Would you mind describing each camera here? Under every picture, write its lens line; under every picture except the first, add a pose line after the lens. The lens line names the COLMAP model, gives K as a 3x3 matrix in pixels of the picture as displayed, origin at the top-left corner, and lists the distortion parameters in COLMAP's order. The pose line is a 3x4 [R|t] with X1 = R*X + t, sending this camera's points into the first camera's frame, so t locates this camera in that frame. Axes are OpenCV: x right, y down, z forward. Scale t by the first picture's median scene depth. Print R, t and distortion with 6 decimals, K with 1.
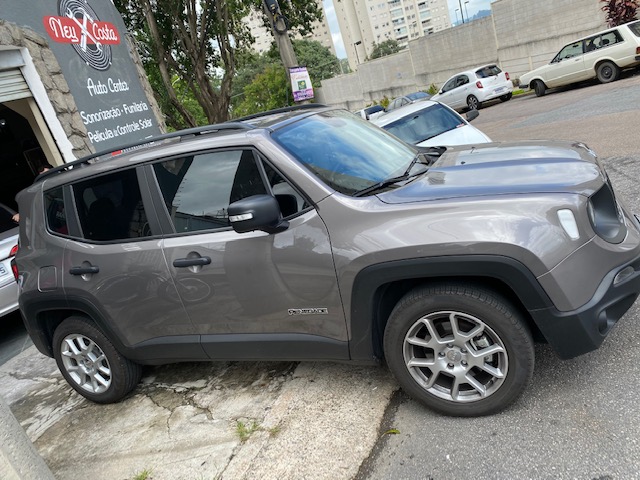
lens RADIAL K [[497.8, 0, 320.0], [0, 497.8, 240.0], [0, 0, 1]] dist [0.059192, -0.007032]
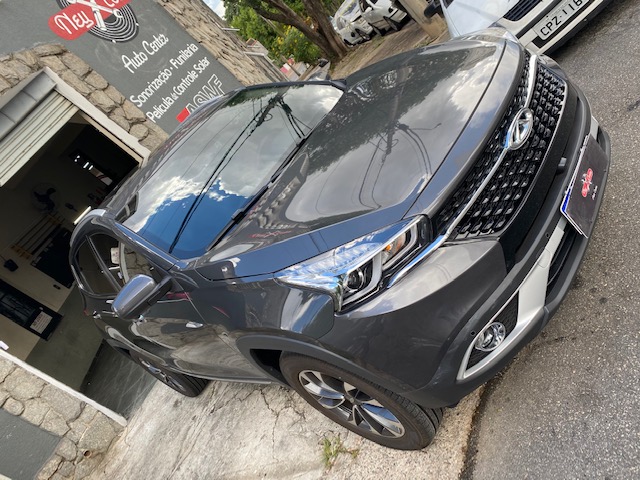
lens RADIAL K [[497.8, 0, 320.0], [0, 497.8, 240.0], [0, 0, 1]] dist [0.059192, -0.007032]
pose [[0.878648, -0.289967, -0.379338, 0.141598], [0.391531, 0.892275, 0.224833, -0.087520], [0.273280, -0.346071, 0.897526, 0.143161]]
